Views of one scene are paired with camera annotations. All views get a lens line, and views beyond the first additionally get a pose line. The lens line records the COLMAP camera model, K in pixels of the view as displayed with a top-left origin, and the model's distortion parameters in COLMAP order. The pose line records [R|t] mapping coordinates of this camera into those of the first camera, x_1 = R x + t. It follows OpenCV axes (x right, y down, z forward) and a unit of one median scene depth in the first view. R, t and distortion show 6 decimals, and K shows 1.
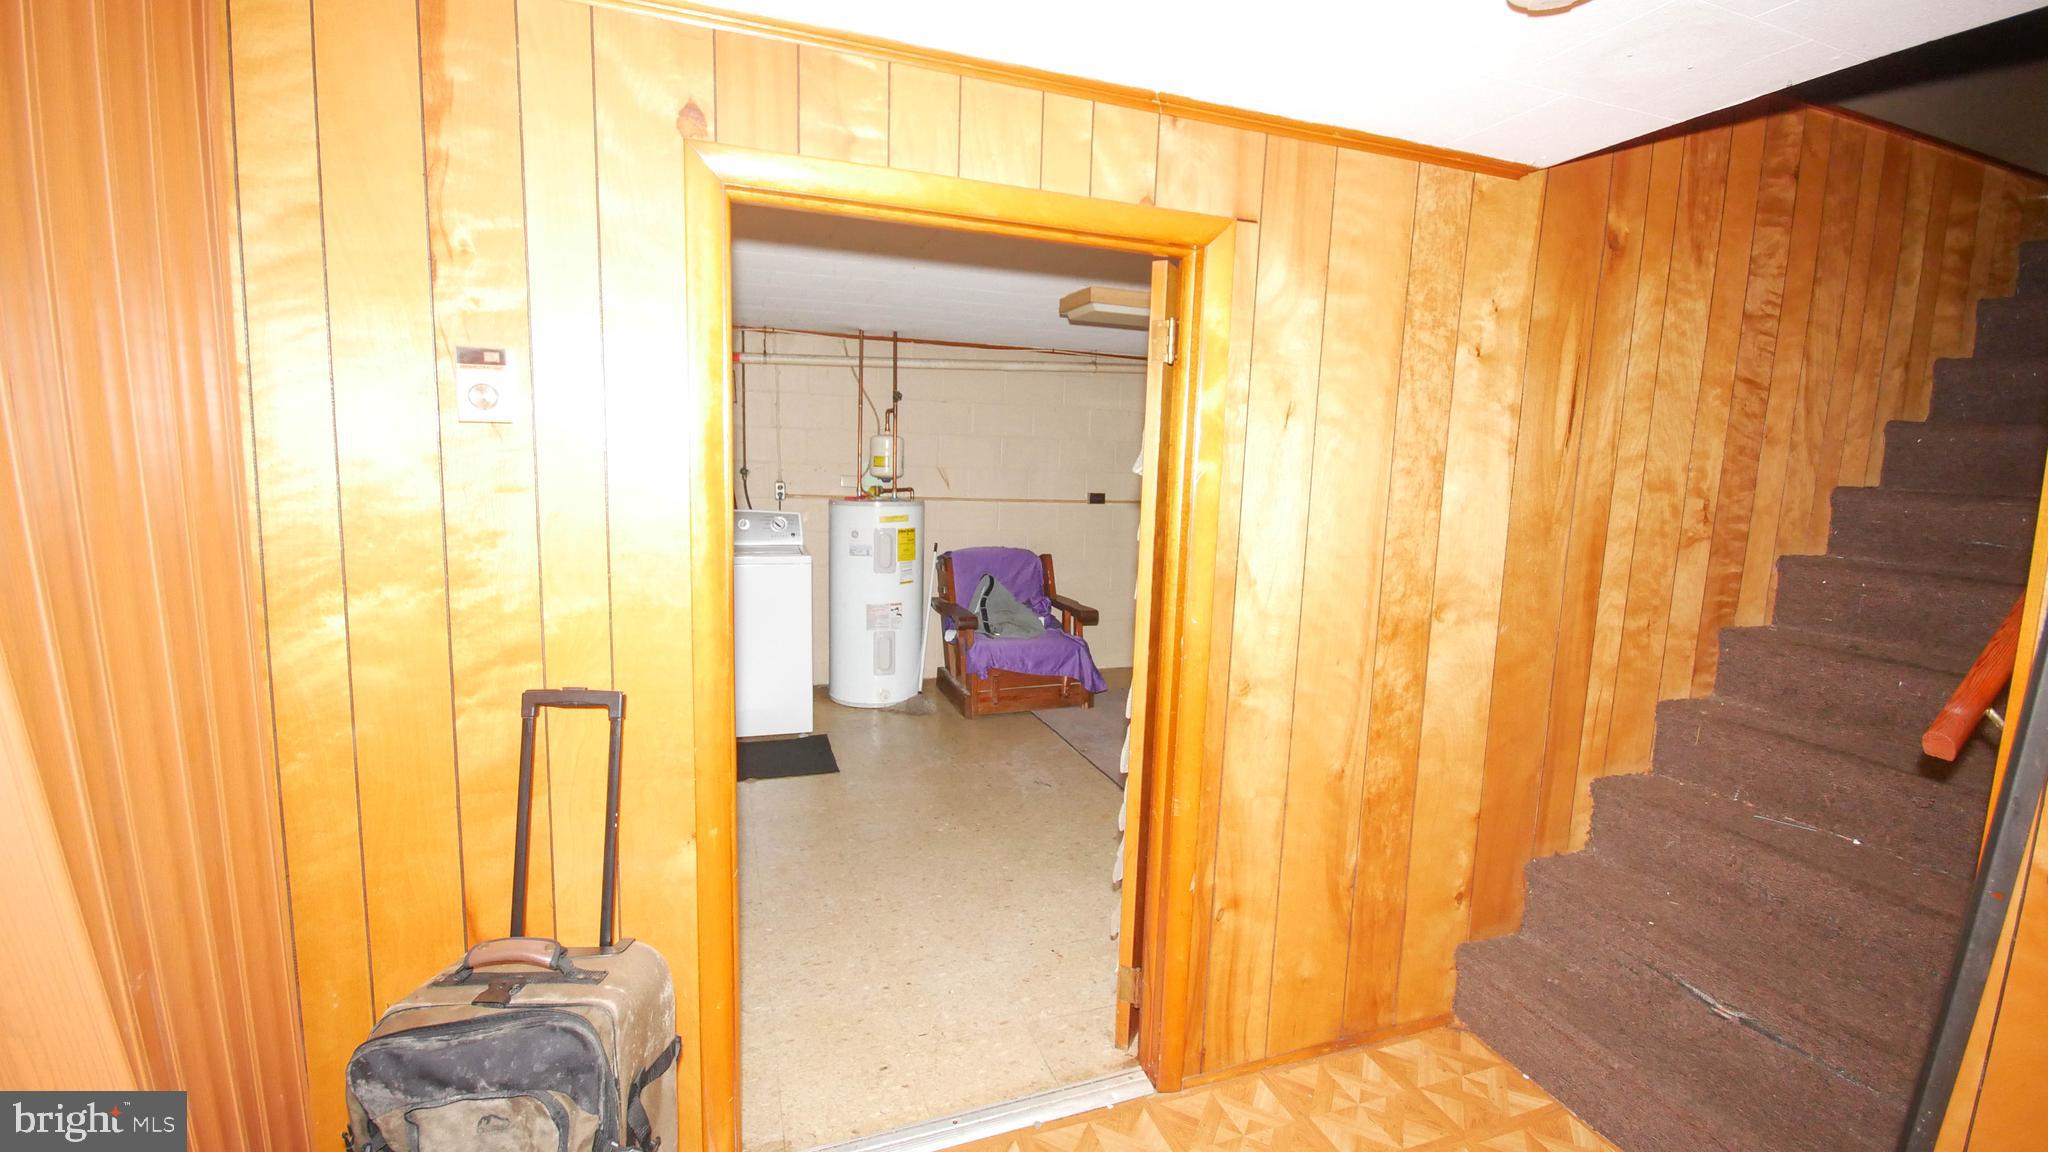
lens RADIAL K [[845.3, 0, 1016.4], [0, 845.3, 563.5], [0, 0, 1]] dist [-0.001856, -0.007041]
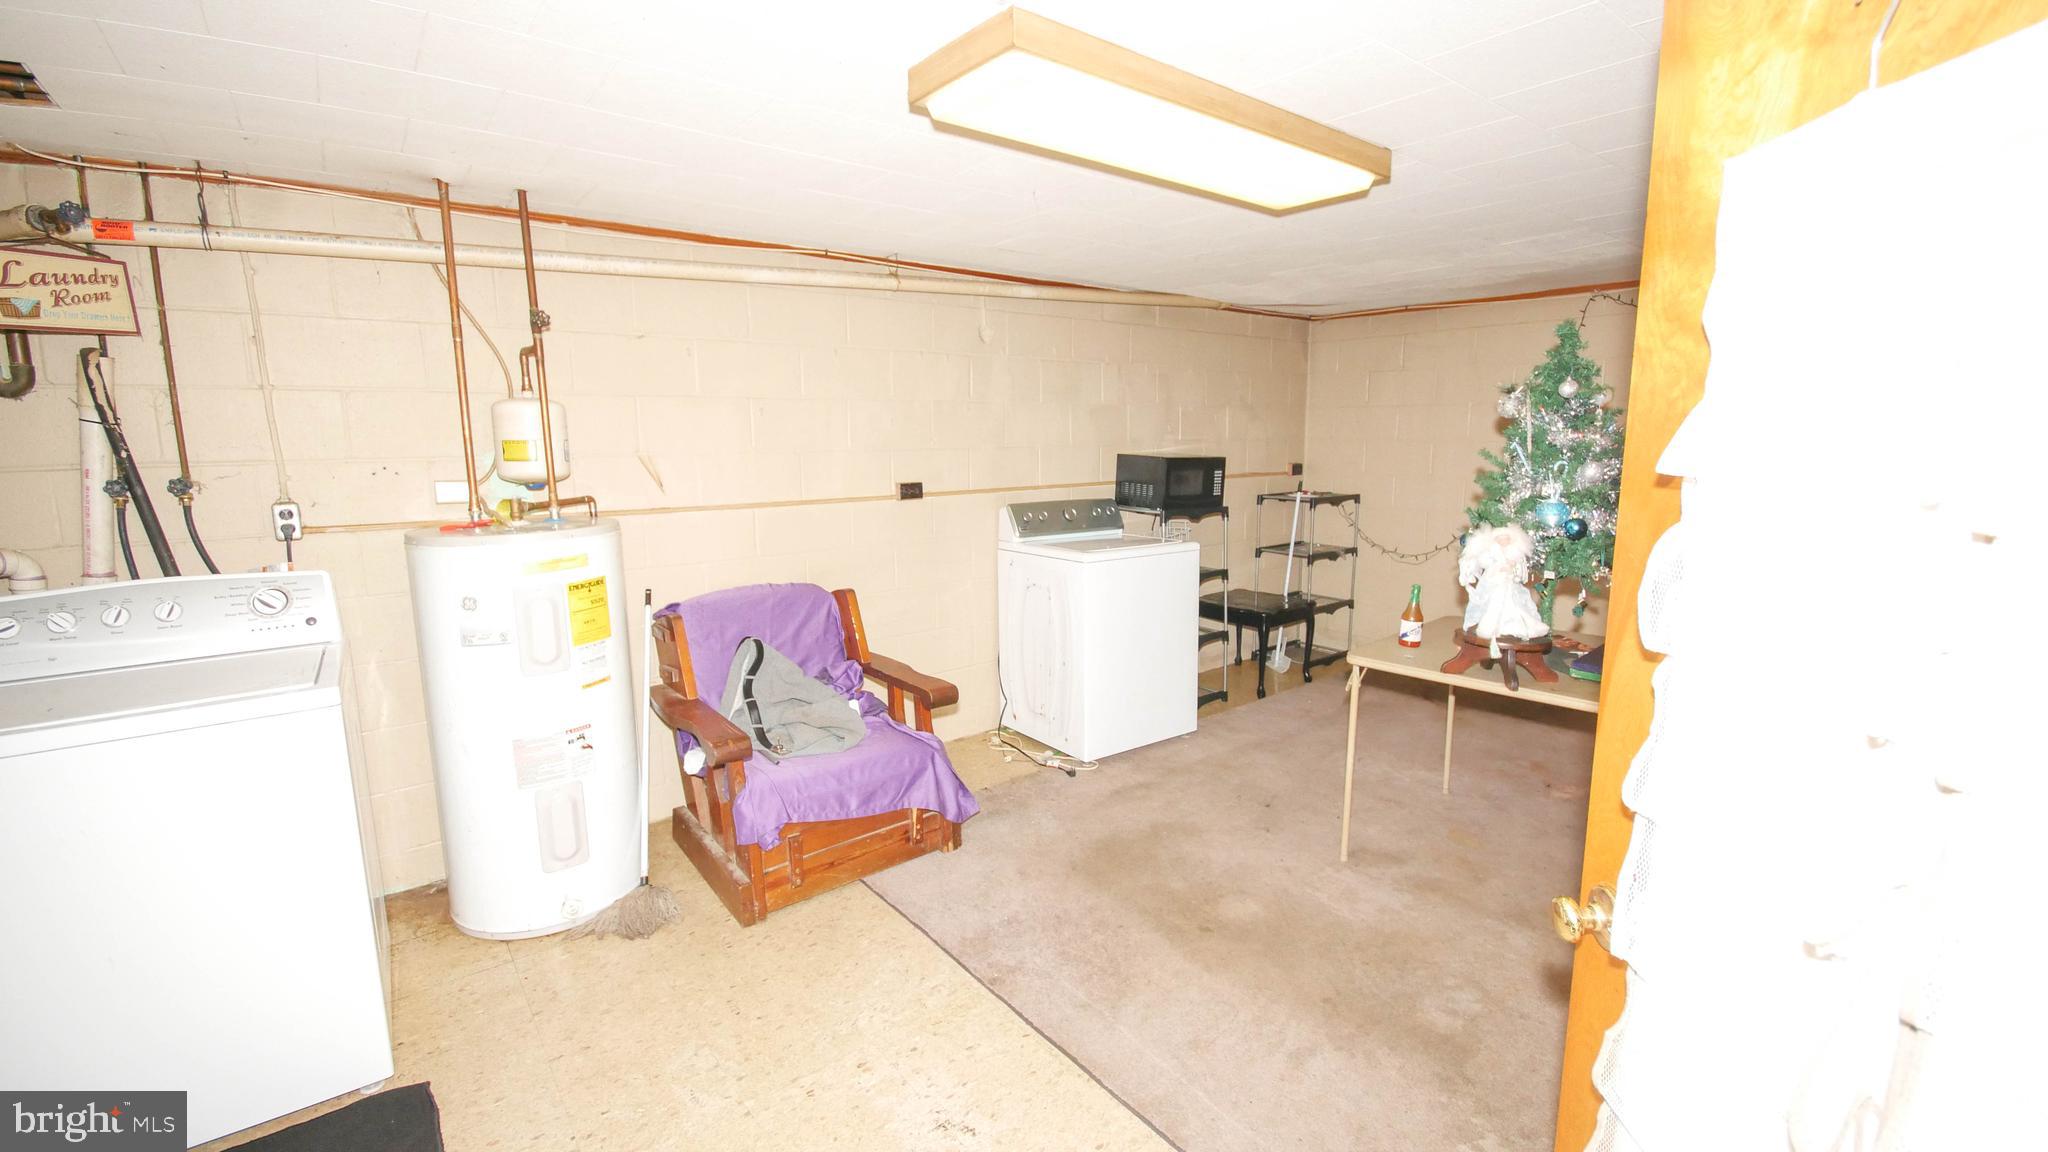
lens RADIAL K [[845.3, 0, 1021.5], [0, 845.3, 565.0], [0, 0, 1]] dist [-0.001856, -0.007041]
pose [[0.942554, -0.089652, 0.321799, -0.040831], [0.076814, 0.995667, 0.052401, -0.052498], [-0.325102, -0.024673, 0.945357, 0.394669]]
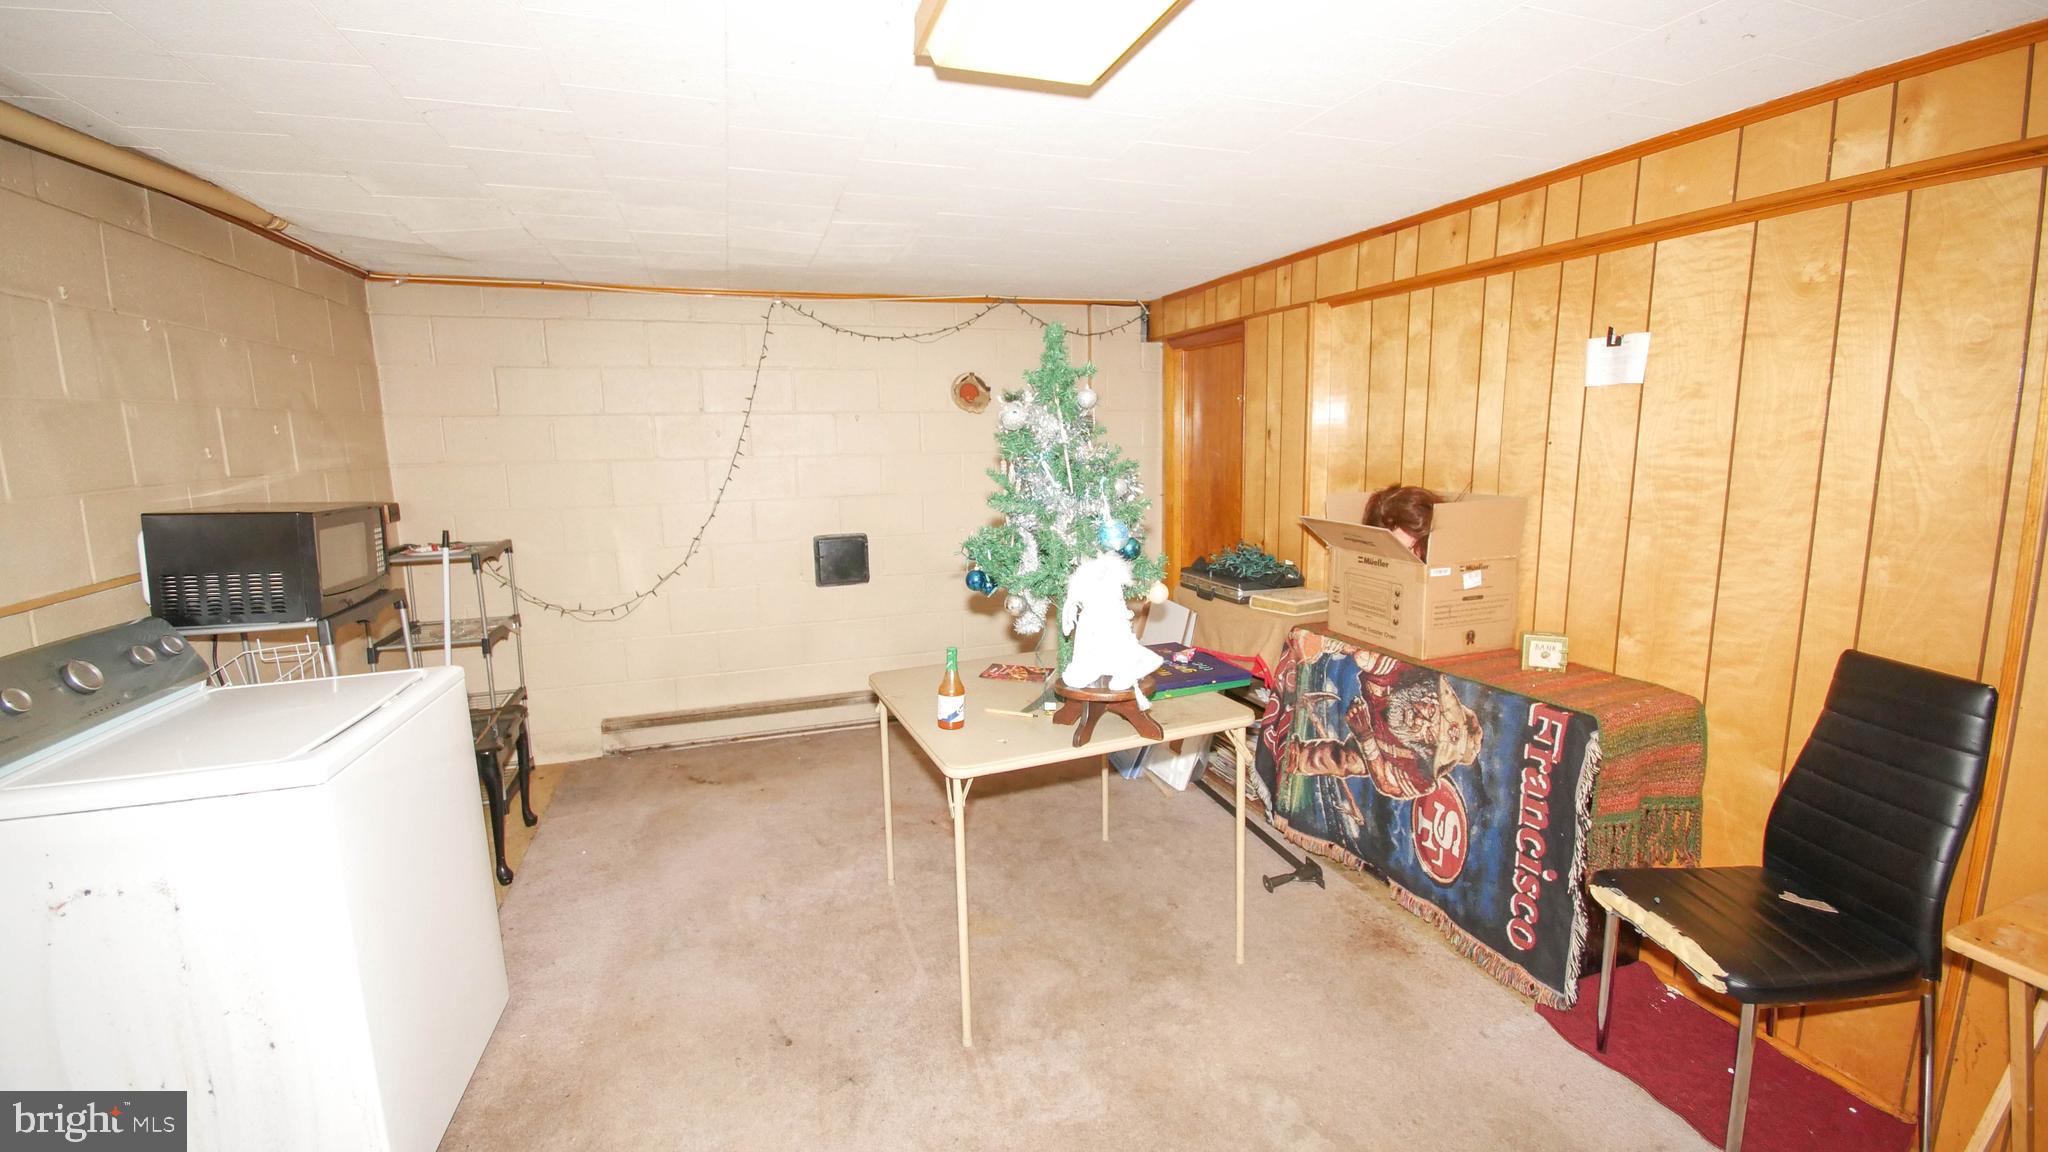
lens RADIAL K [[845.3, 0, 1031.4], [0, 845.3, 569.4], [0, 0, 1]] dist [-0.001856, -0.007041]
pose [[0.010795, -0.188484, 0.982017, -0.031320], [0.135493, 0.973292, 0.185320, -0.096790], [-0.990719, 0.131056, 0.036045, 0.726061]]
